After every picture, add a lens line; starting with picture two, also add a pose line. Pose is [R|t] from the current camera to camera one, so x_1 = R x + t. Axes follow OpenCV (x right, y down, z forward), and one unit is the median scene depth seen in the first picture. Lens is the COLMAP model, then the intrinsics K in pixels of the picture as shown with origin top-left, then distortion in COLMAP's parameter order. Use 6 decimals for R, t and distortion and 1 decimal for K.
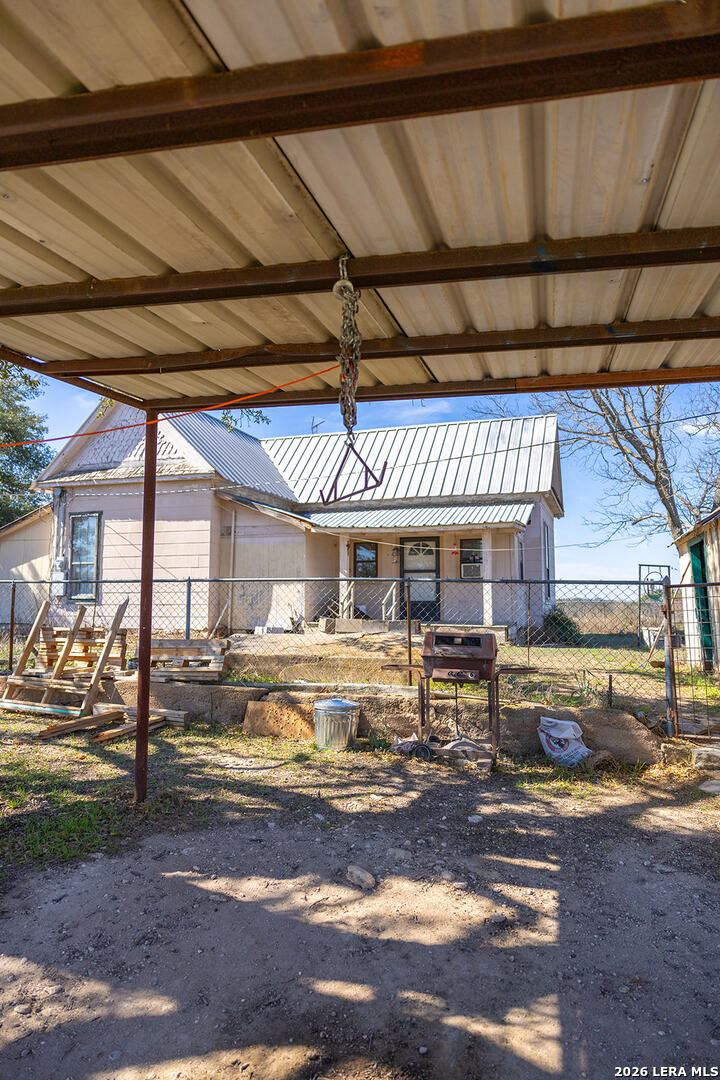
lens RADIAL K [[723.9, 0, 358.5], [0, 723.9, 542.3], [0, 0, 1]] dist [0.000237, 0.003051]
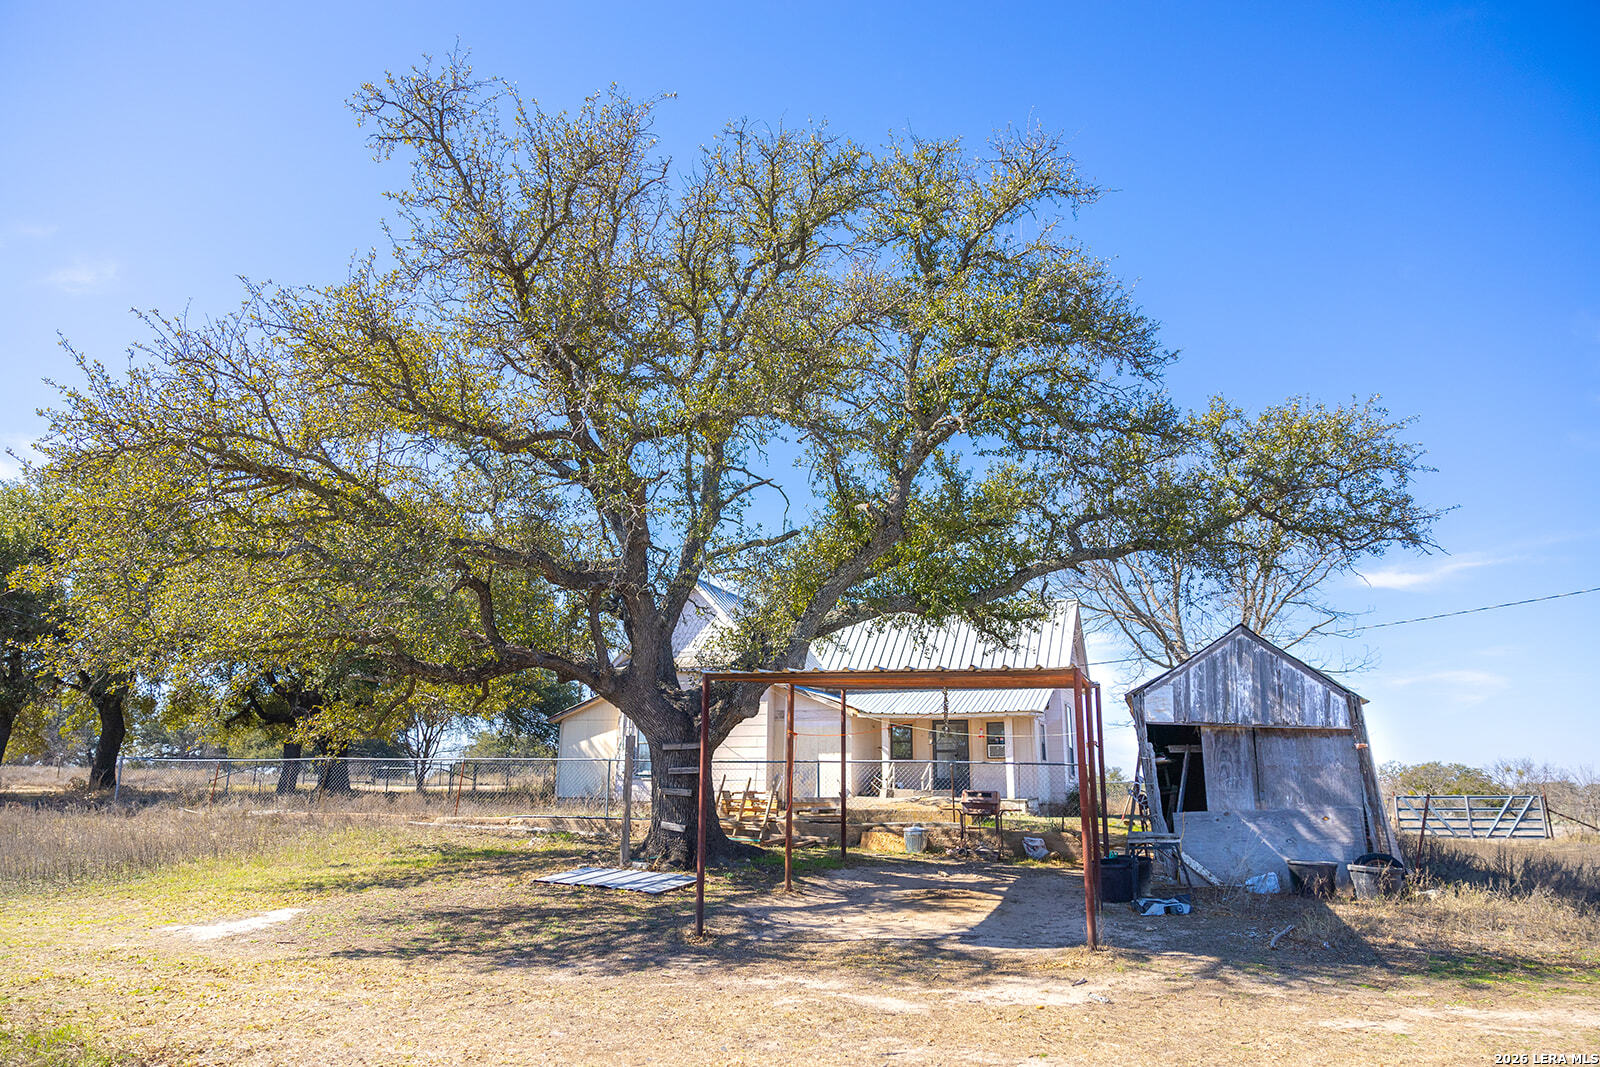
lens RADIAL K [[1106.8, 0, 799.0], [0, 1106.8, 494.8], [0, 0, 1]] dist [-0.079076, 0.000602]
pose [[0.999309, -0.002888, -0.037050, -0.086991], [-0.003671, 0.984427, -0.175758, -0.050609], [0.036980, 0.175772, 0.983736, -0.754598]]
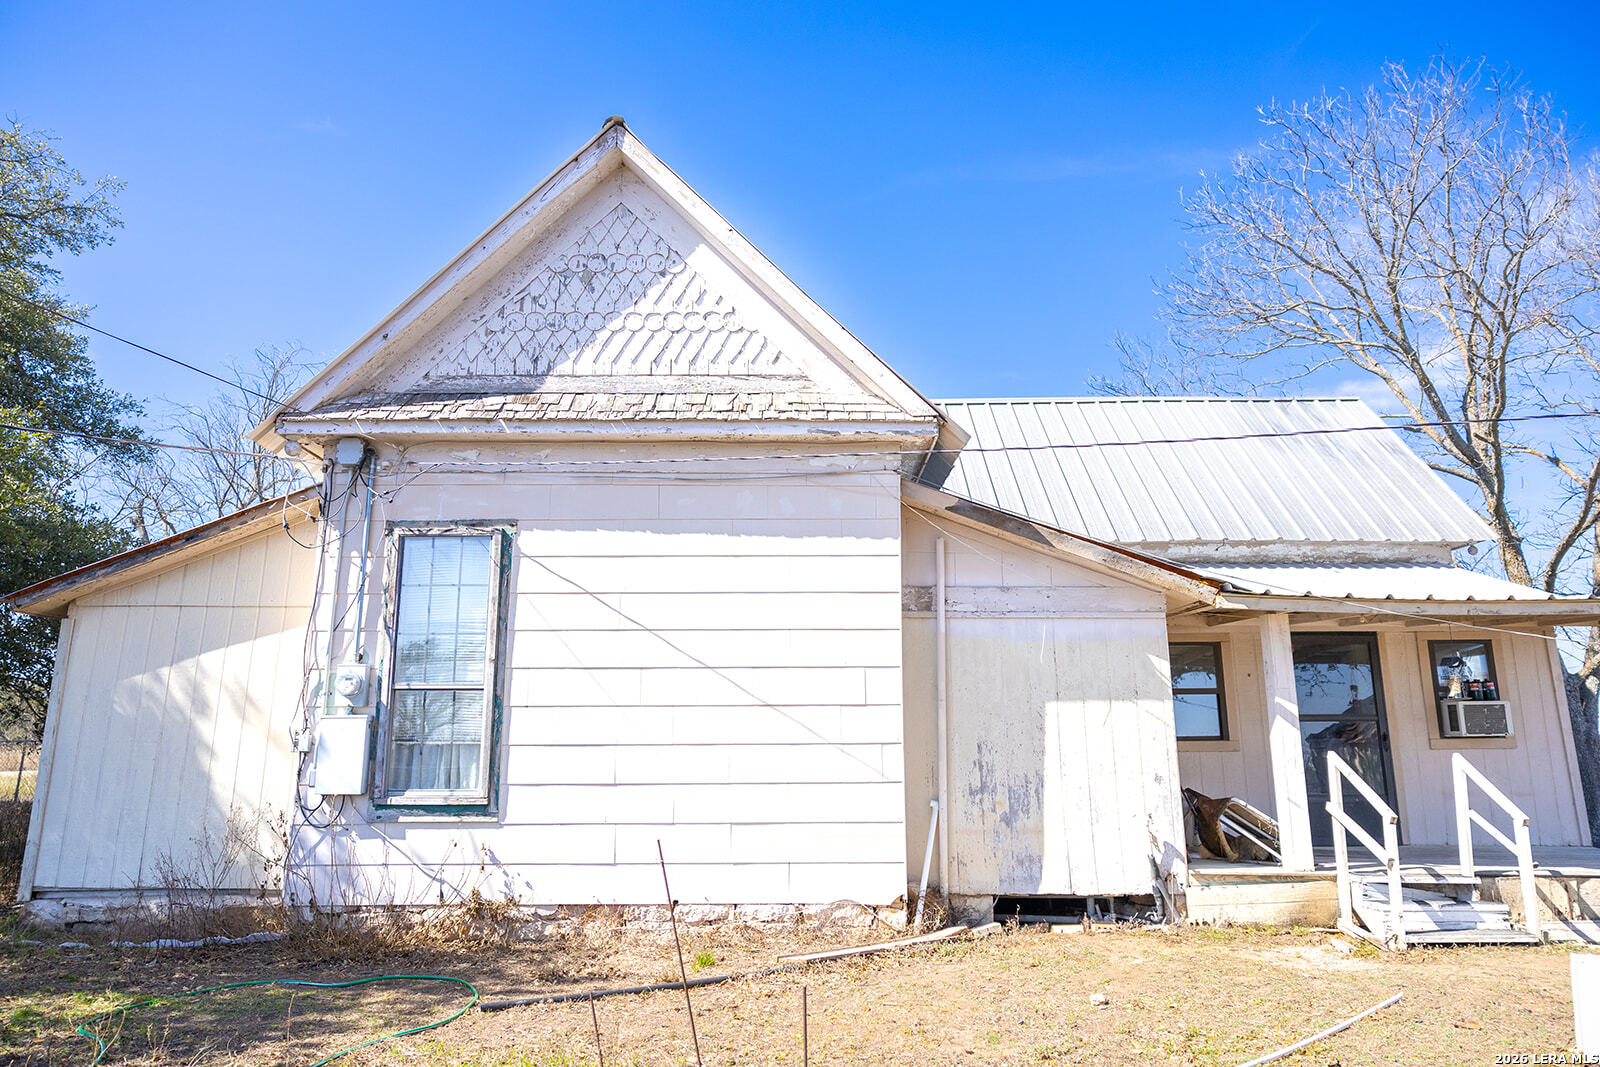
lens RADIAL K [[1072.5, 0, 800.0], [0, 1072.5, 533.5], [0, 0, 1]] dist [0.000237, 0.003051]
pose [[0.944702, 0.058992, 0.322581, -0.400838], [-0.024366, 0.993595, -0.110344, 0.011412], [-0.327024, 0.096382, 0.940088, 0.536318]]
